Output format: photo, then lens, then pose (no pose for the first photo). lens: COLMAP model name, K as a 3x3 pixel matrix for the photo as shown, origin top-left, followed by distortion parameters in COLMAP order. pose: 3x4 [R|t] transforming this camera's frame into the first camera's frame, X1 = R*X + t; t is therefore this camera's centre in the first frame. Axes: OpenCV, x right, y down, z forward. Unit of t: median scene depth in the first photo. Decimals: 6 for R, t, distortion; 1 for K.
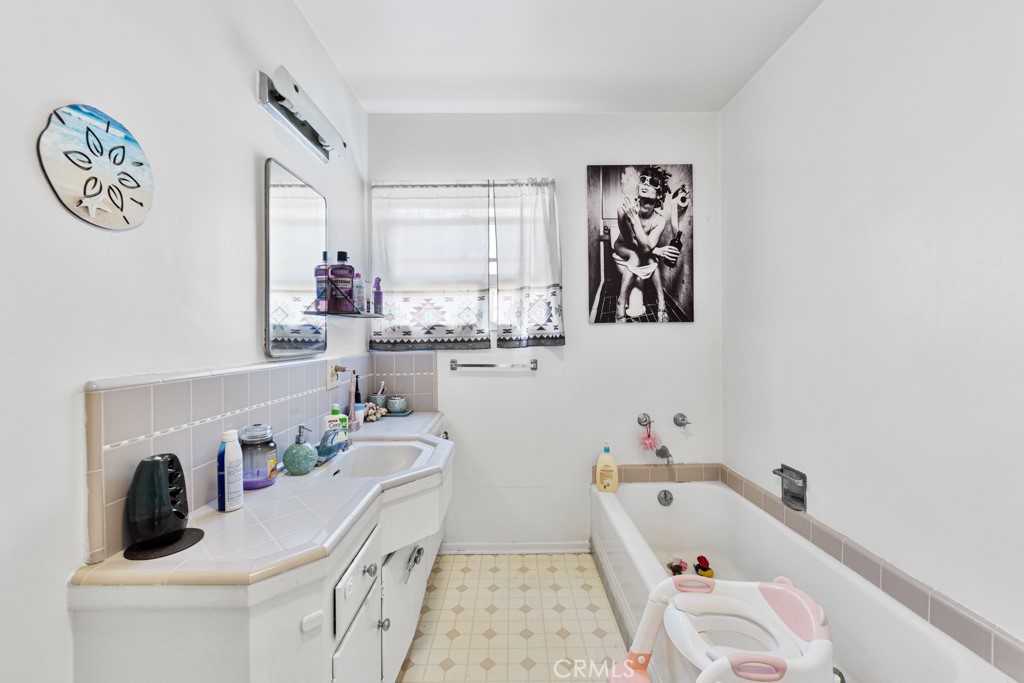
lens RADIAL K [[406.4, 0, 515.0], [0, 406.4, 340.3], [0, 0, 1]] dist [-0.002897, -0.000051]
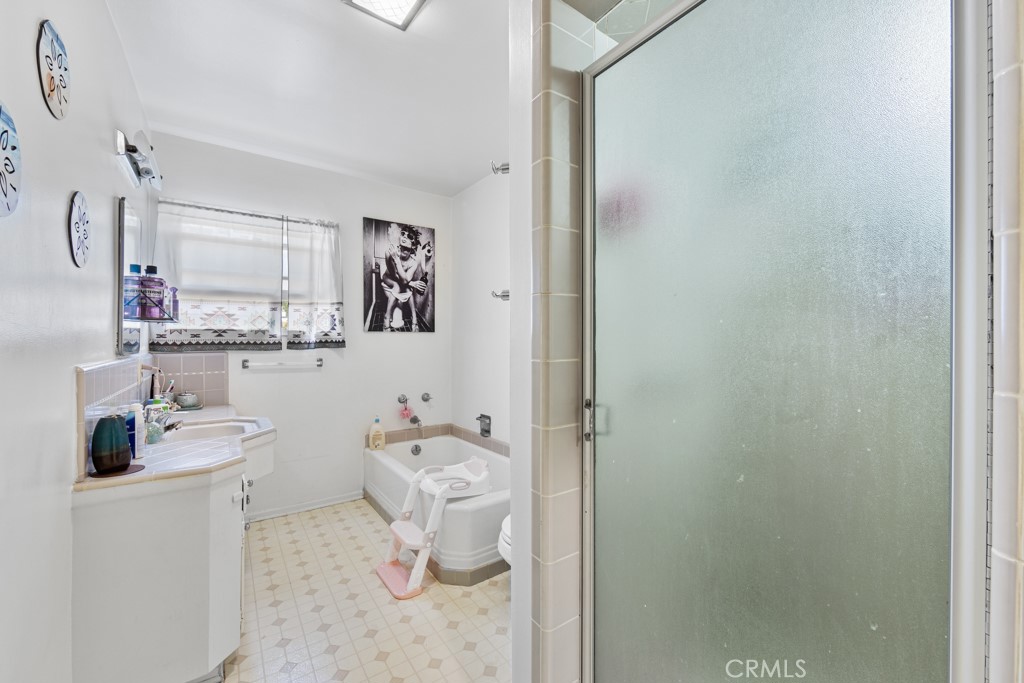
lens RADIAL K [[406.4, 0, 515.2], [0, 406.4, 343.3], [0, 0, 1]] dist [-0.002897, -0.000051]
pose [[0.820176, 0.007069, 0.572067, -0.187423], [-0.004742, 0.999973, -0.005559, 0.003753], [-0.572091, 0.001847, 0.820188, -0.430330]]
